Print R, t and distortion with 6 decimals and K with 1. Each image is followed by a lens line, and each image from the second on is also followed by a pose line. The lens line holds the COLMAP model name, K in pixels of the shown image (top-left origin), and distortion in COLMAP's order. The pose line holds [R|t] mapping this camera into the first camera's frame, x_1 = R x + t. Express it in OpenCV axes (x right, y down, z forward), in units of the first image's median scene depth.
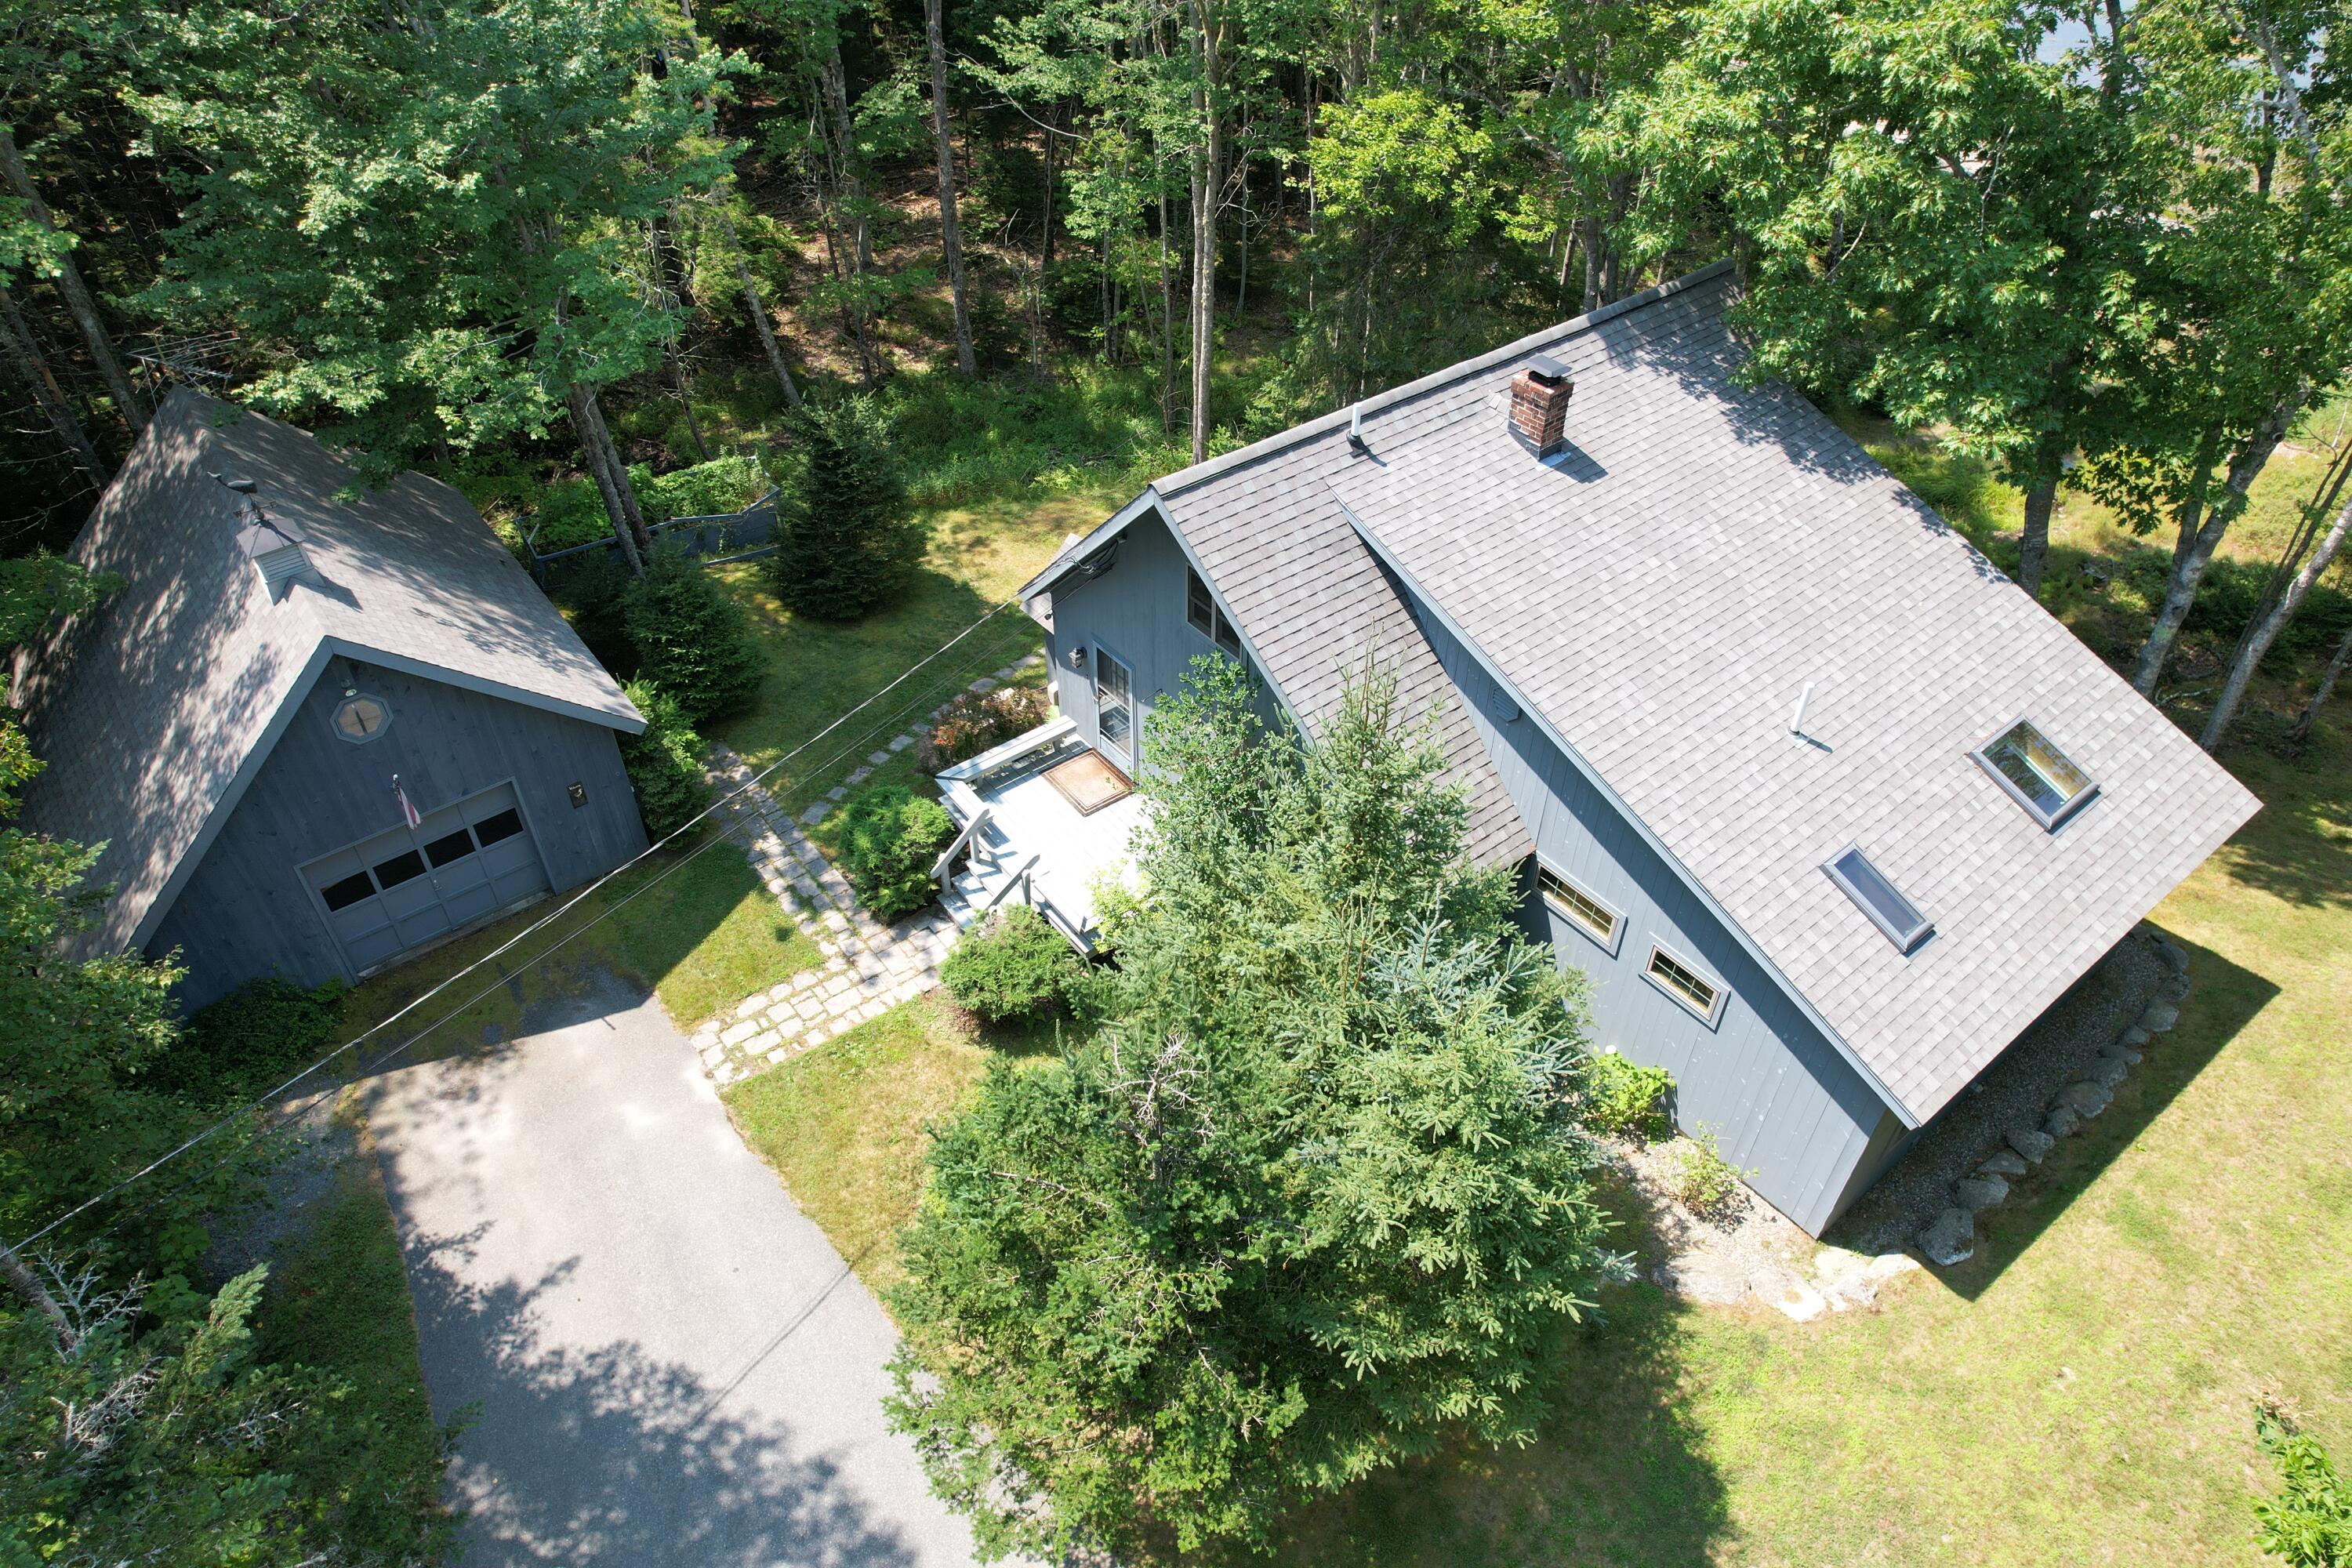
lens RADIAL K [[1516.5, 0, 1179.9], [0, 1516.5, 799.2], [0, 0, 1]] dist [-0.005898, 0.000877]
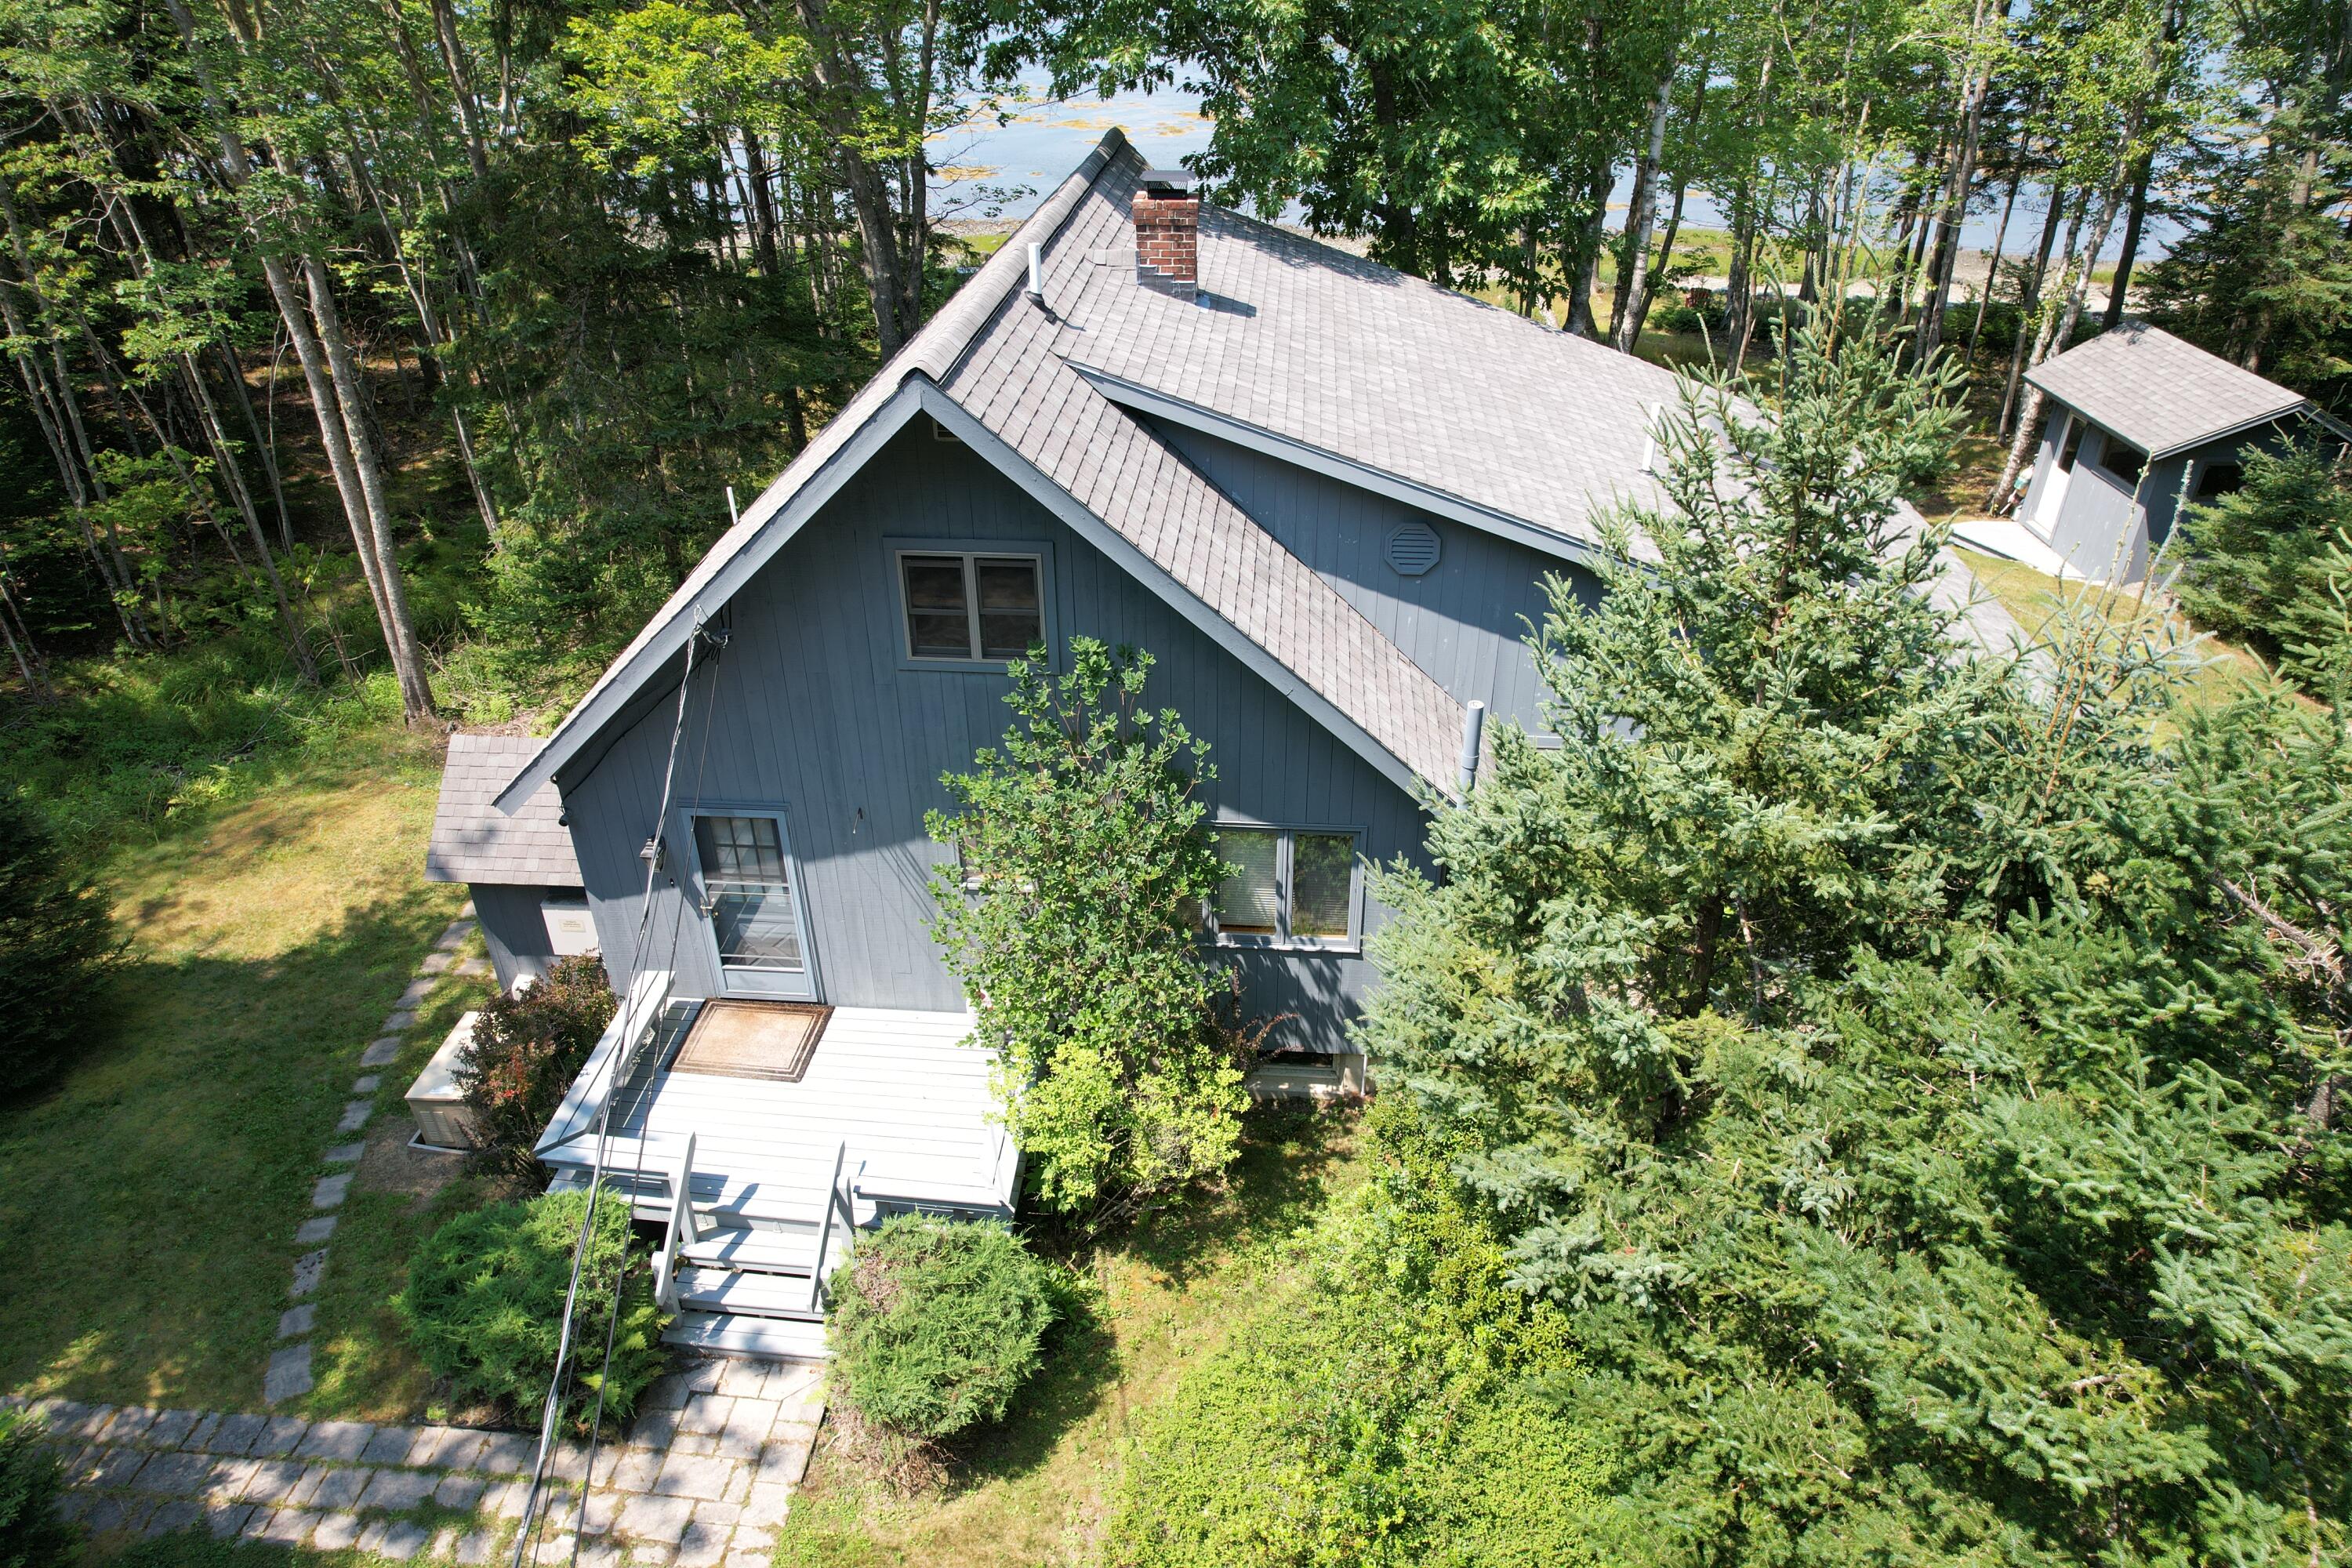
lens RADIAL K [[1516.5, 0, 1181.8], [0, 1516.5, 787.9], [0, 0, 1]] dist [-0.005898, 0.000877]
pose [[0.688444, -0.391372, 0.610633, -0.285756], [0.493574, 0.869703, 0.000950, -0.015305], [-0.531441, 0.300739, 0.791913, 0.424054]]
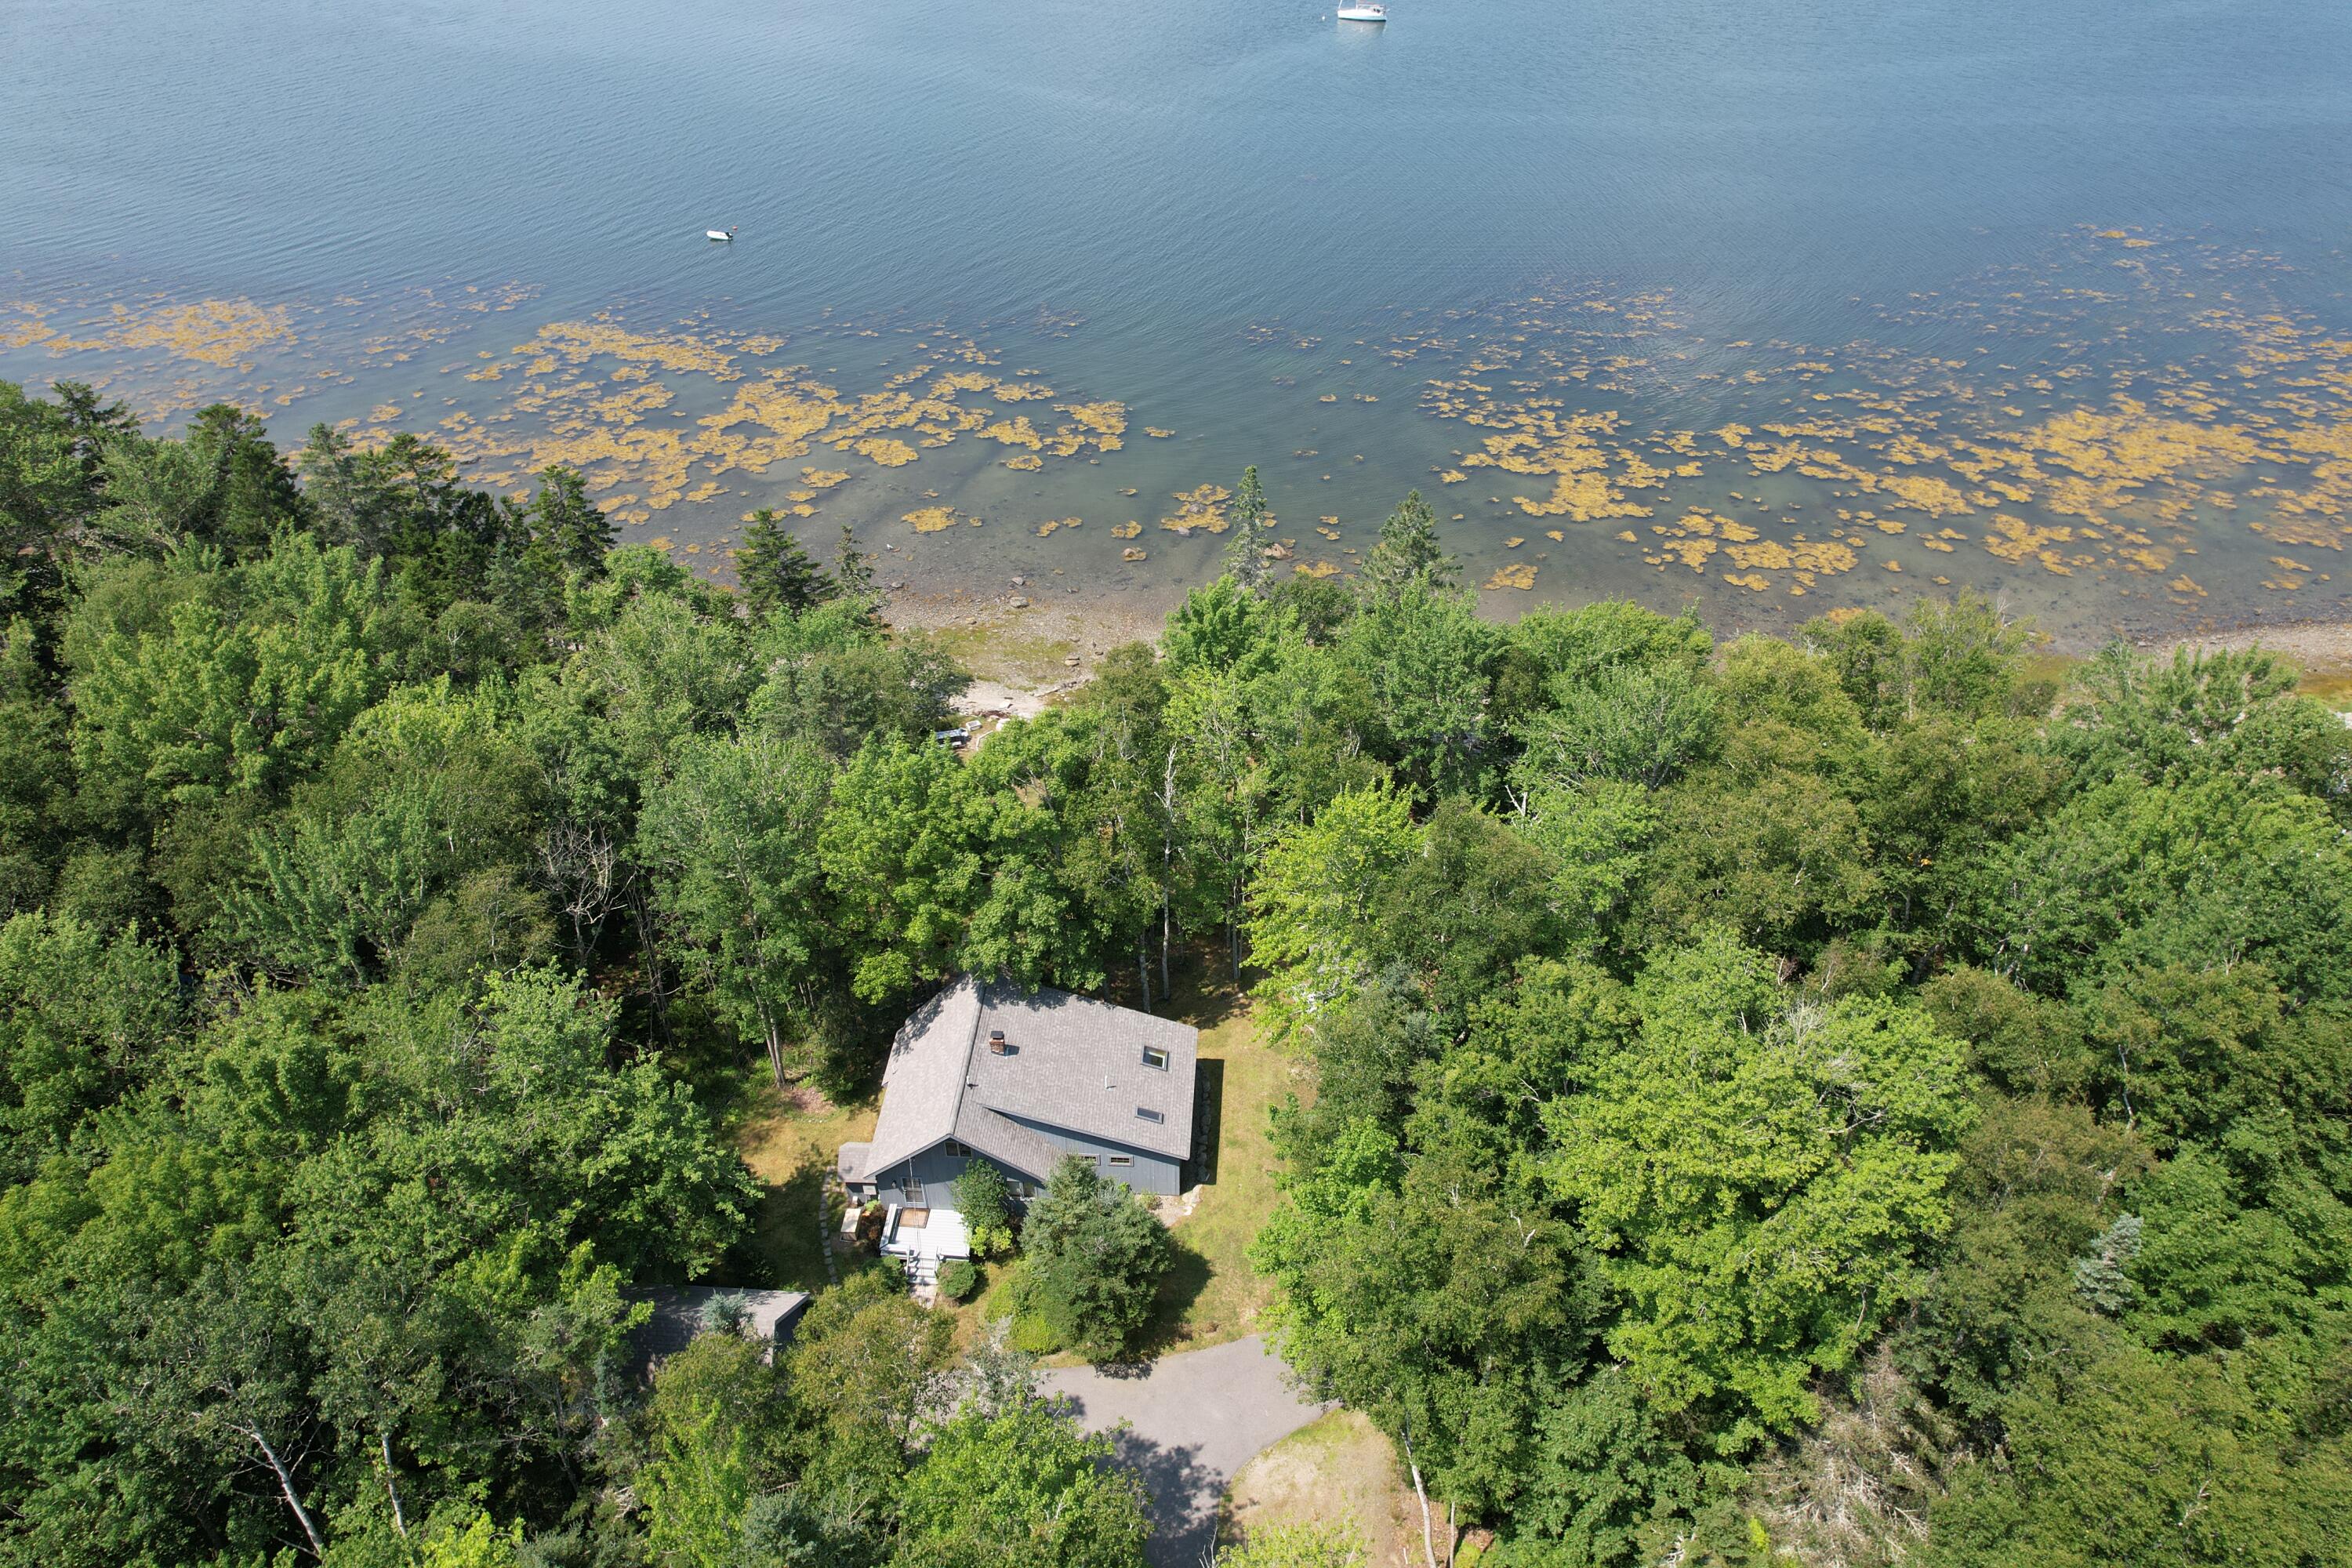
lens RADIAL K [[1547.6, 0, 1172.9], [0, 1547.6, 795.9], [0, 0, 1]] dist [-0.008906, -0.000479]
pose [[0.673711, -0.458771, 0.579347, -1.117255], [0.504600, 0.858339, 0.092909, -0.759817], [-0.539900, 0.229744, 0.809769, -1.917604]]
